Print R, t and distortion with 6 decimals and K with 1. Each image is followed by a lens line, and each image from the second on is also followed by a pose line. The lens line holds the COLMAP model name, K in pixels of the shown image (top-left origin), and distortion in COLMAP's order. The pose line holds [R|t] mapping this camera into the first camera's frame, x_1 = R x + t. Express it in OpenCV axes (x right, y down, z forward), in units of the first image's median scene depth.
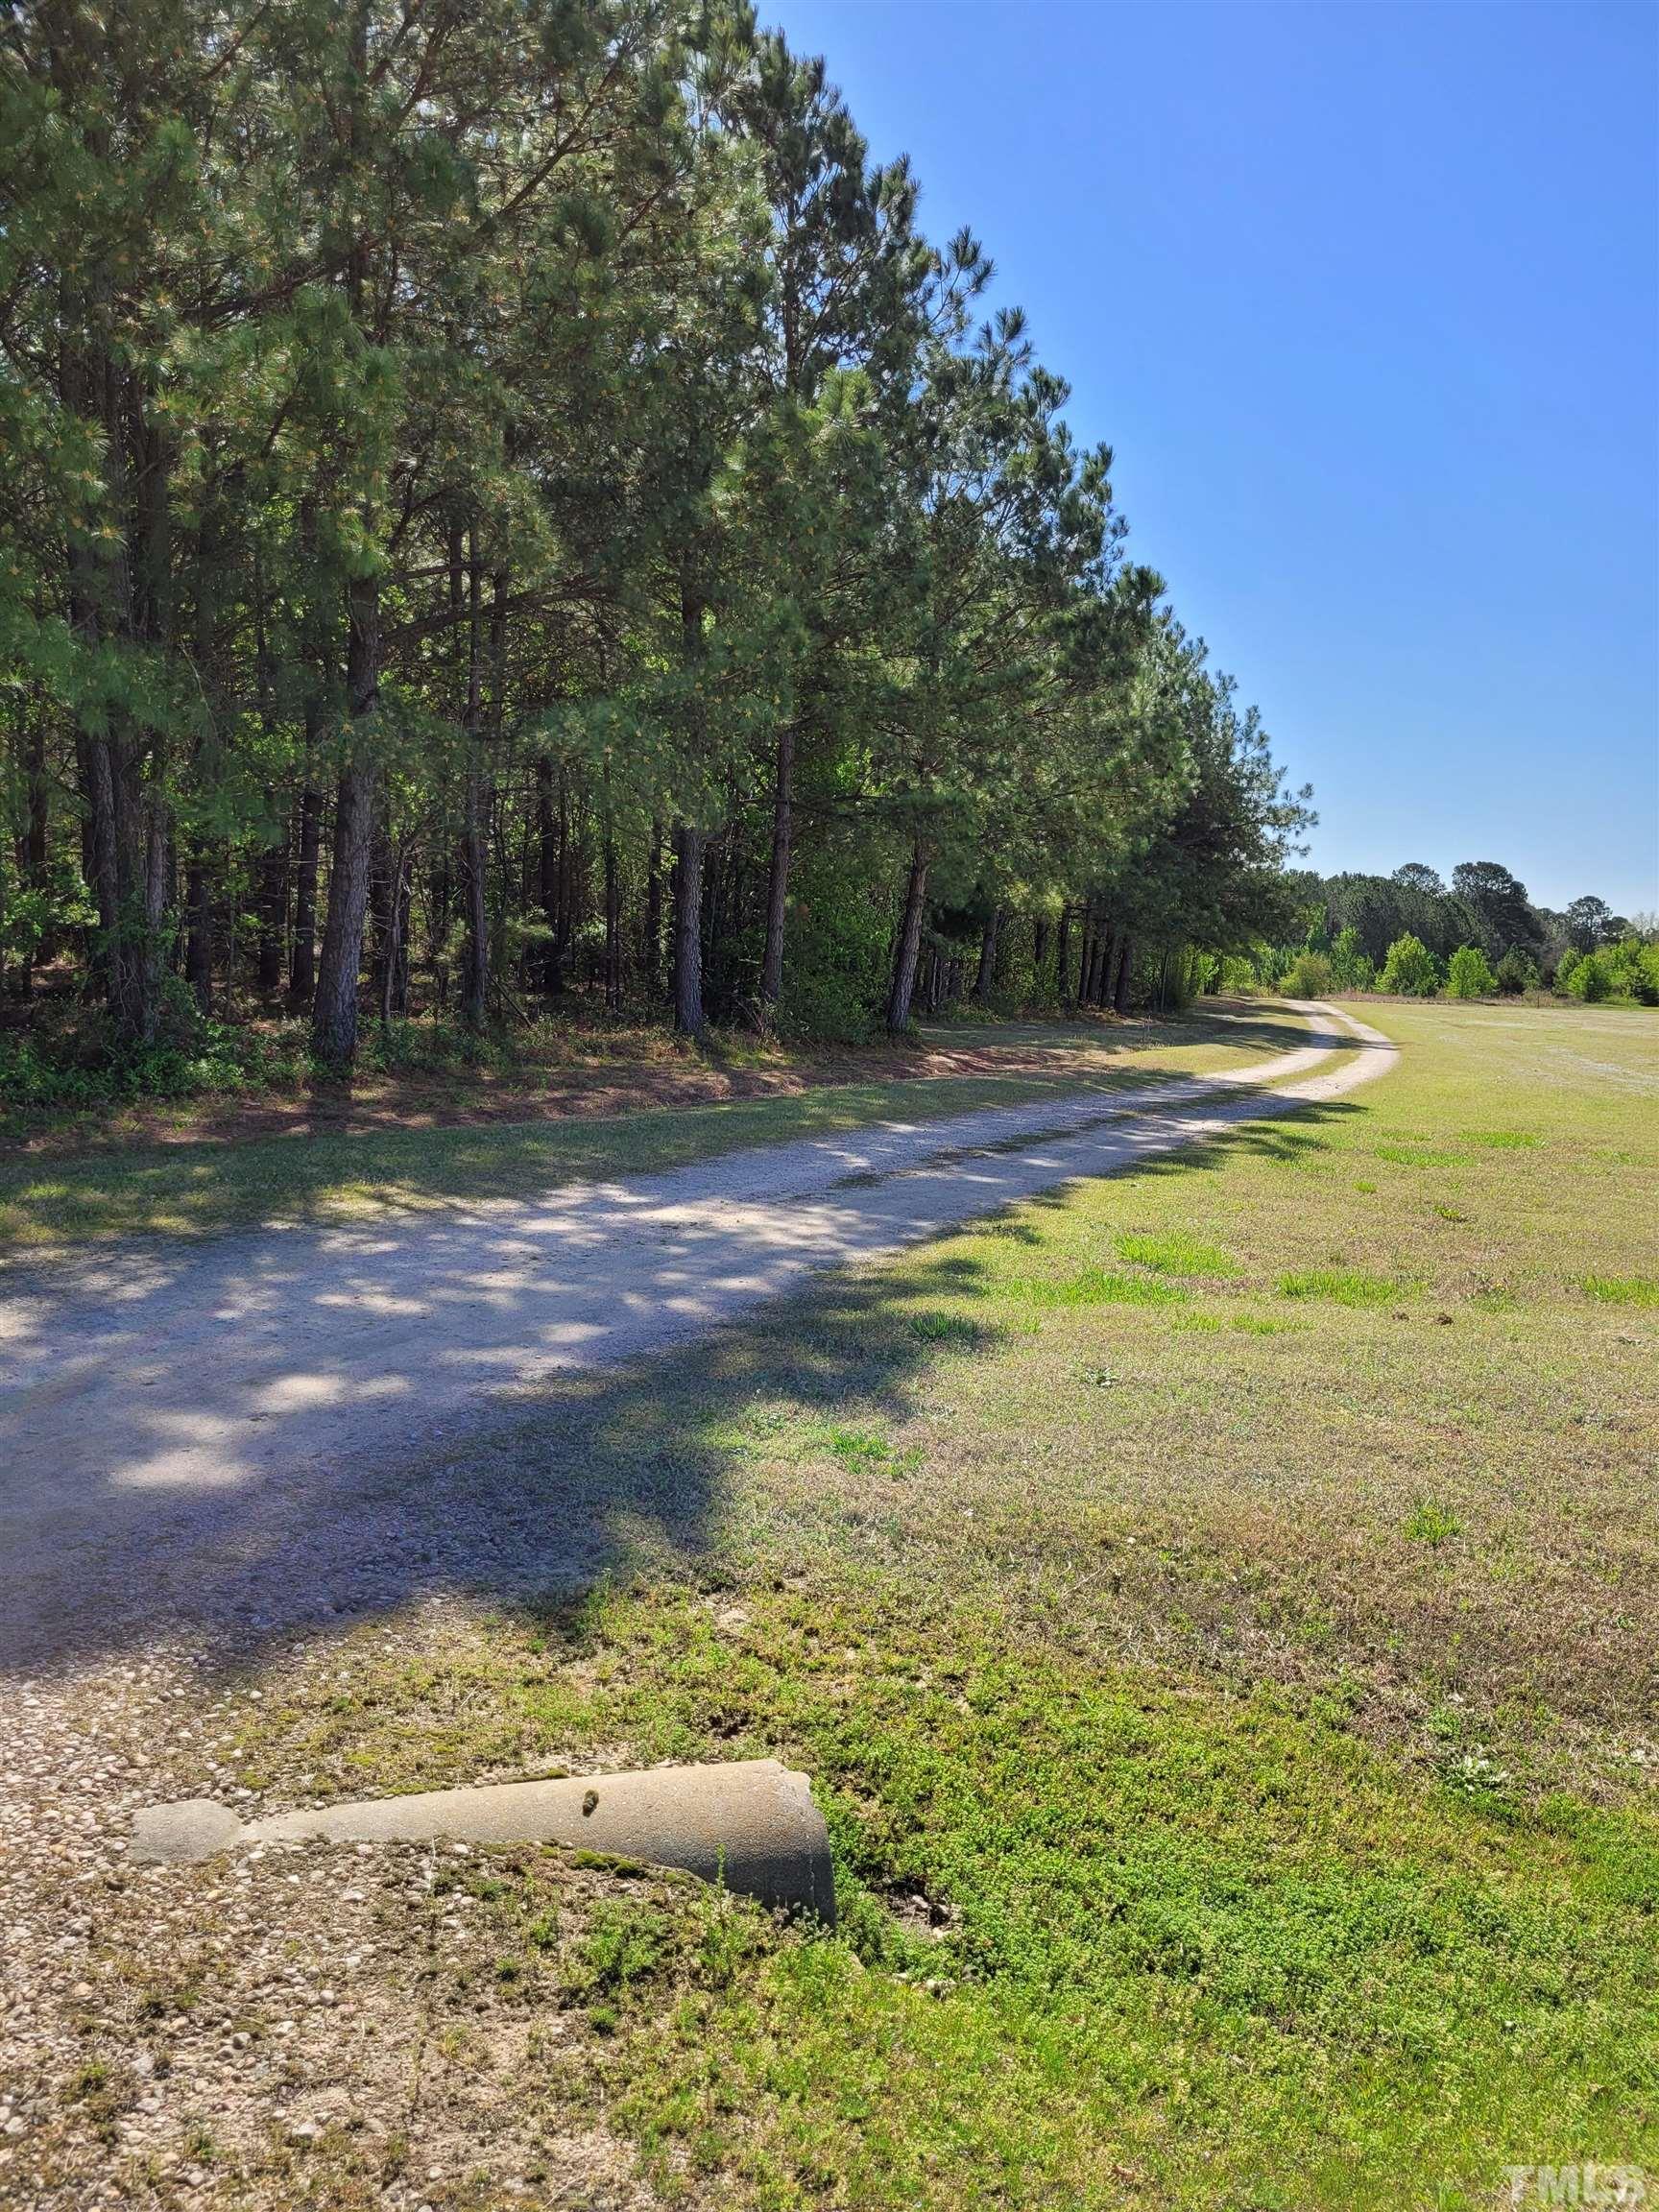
lens RADIAL K [[1673.2, 0, 833.8], [0, 1673.2, 1103.0], [0, 0, 1]] dist [0.011805, 0.001722]
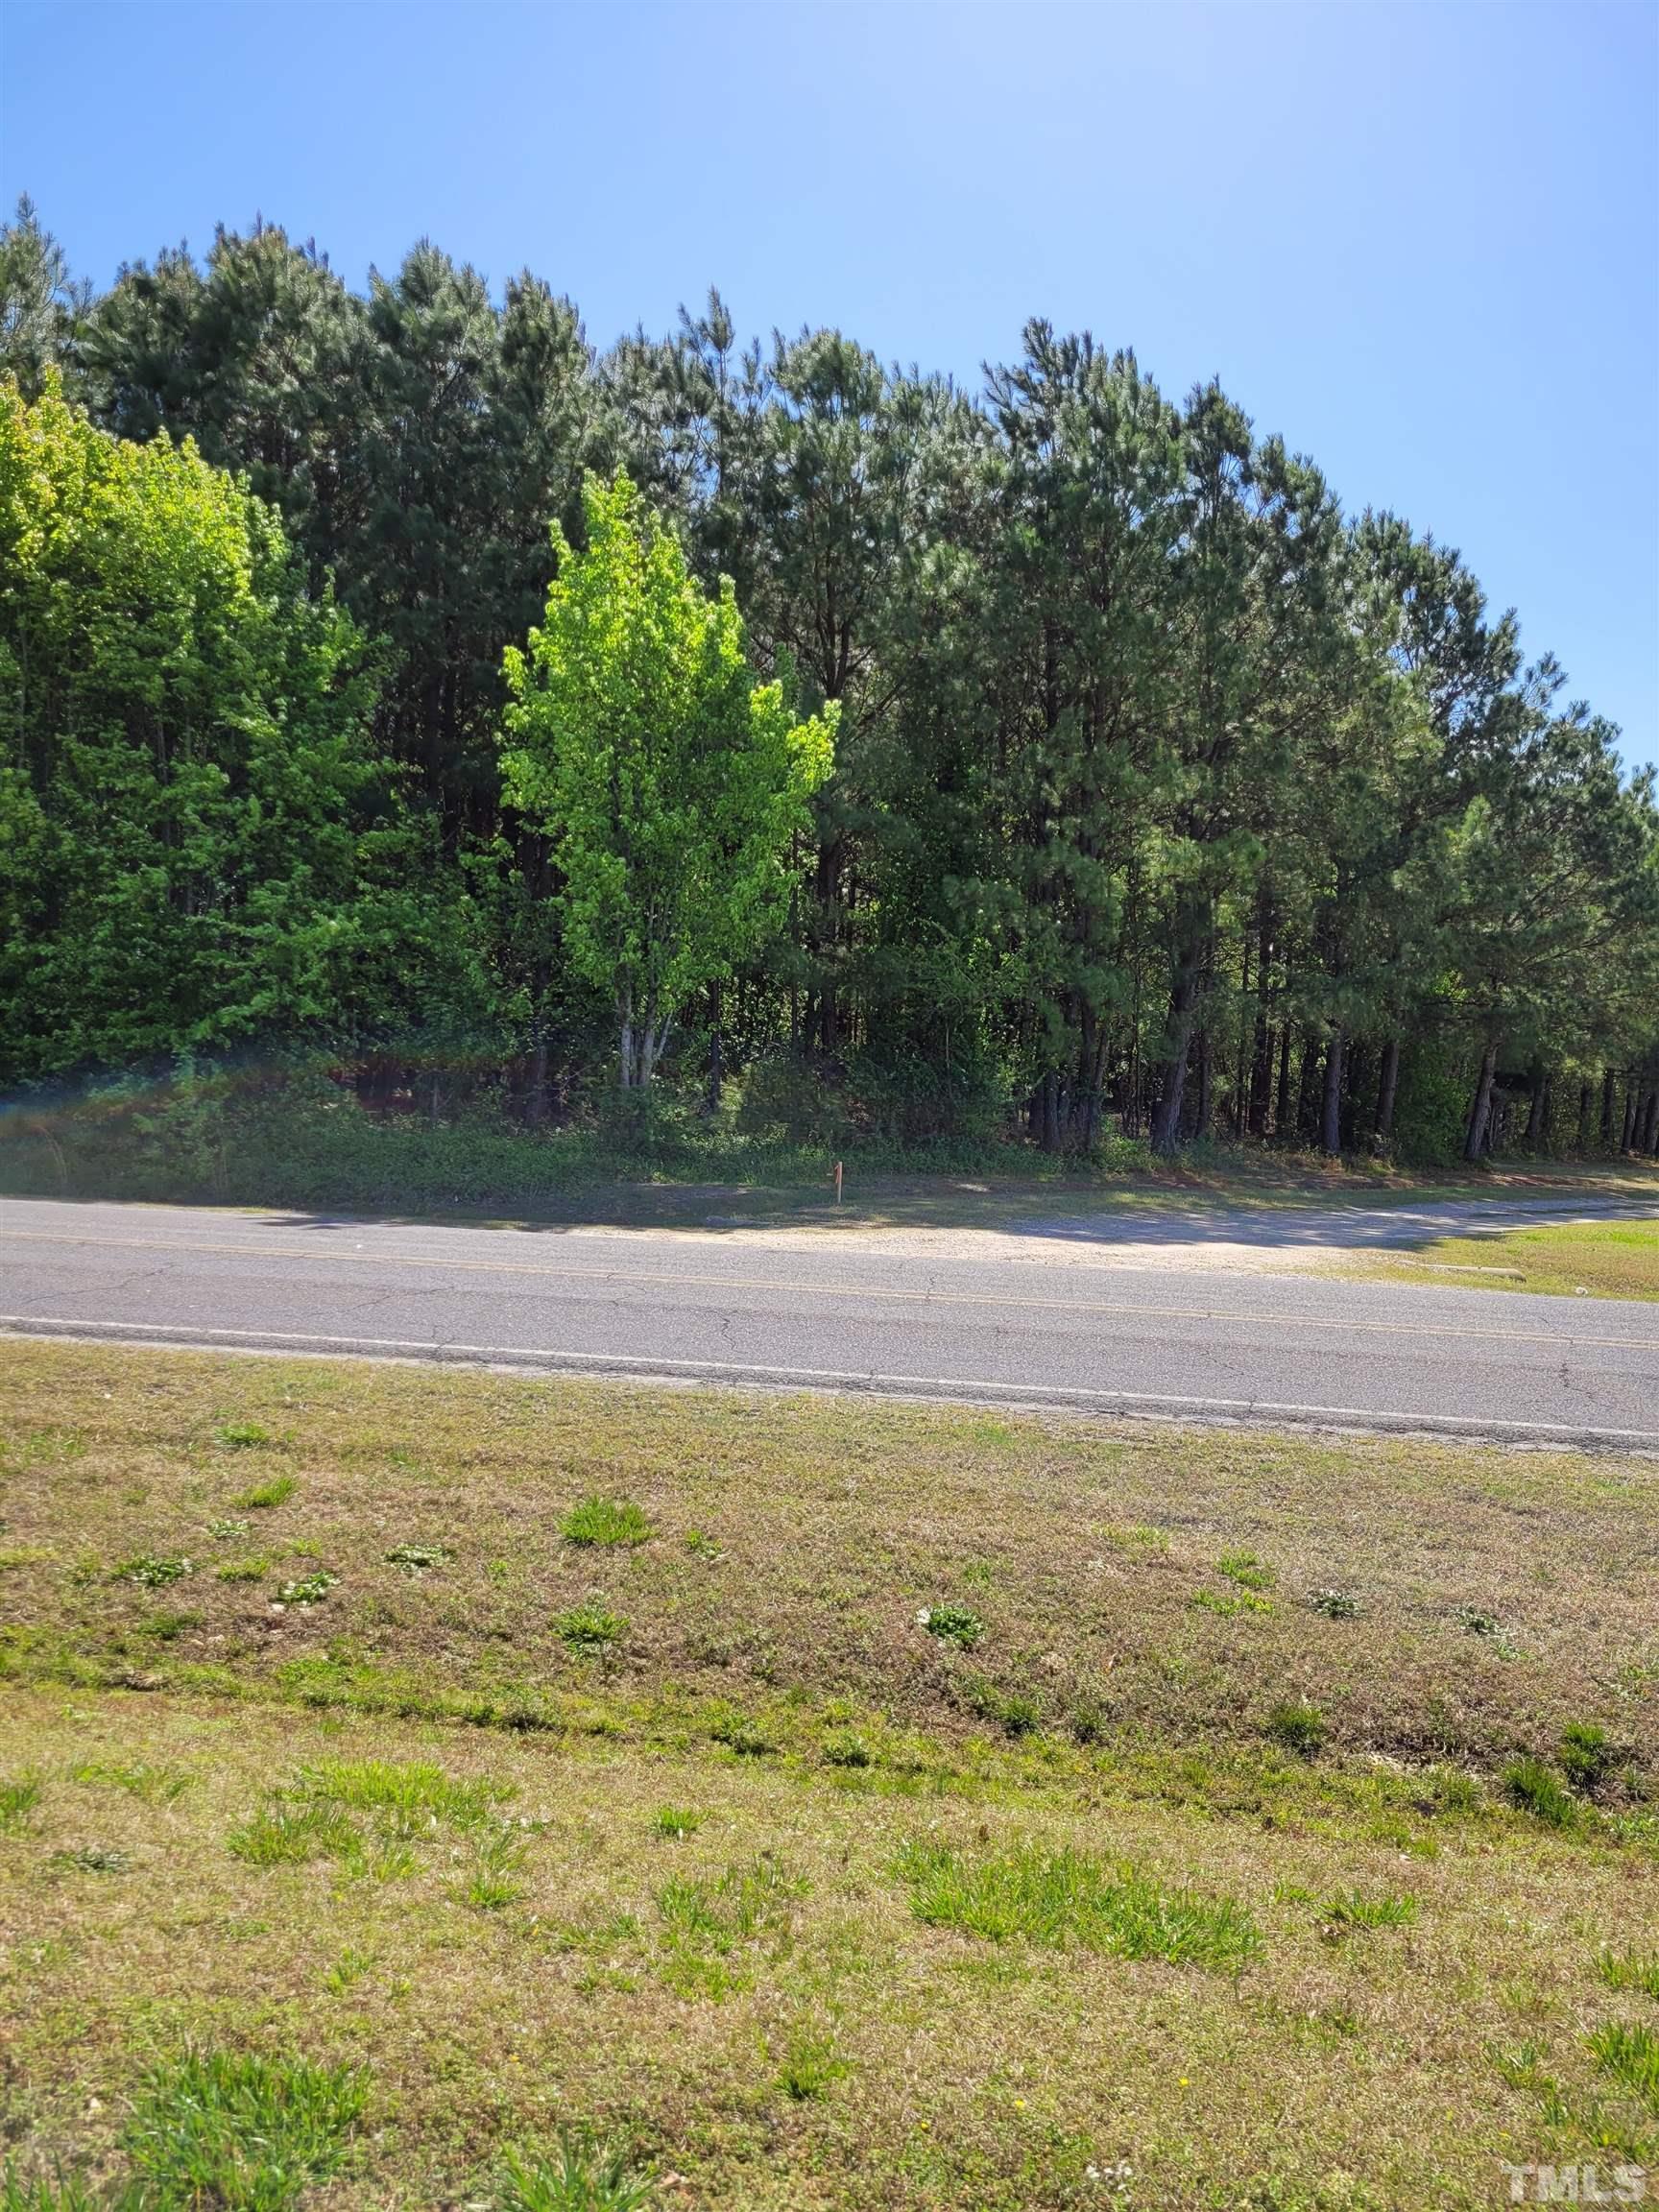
lens RADIAL K [[1673.2, 0, 826.5], [0, 1673.2, 1120.6], [0, 0, 1]] dist [0.011805, 0.001722]
pose [[0.952403, 0.049549, -0.300788, -0.071187], [-0.068962, 0.996142, -0.054266, 0.048712], [0.296939, 0.072426, 0.952146, -0.660960]]
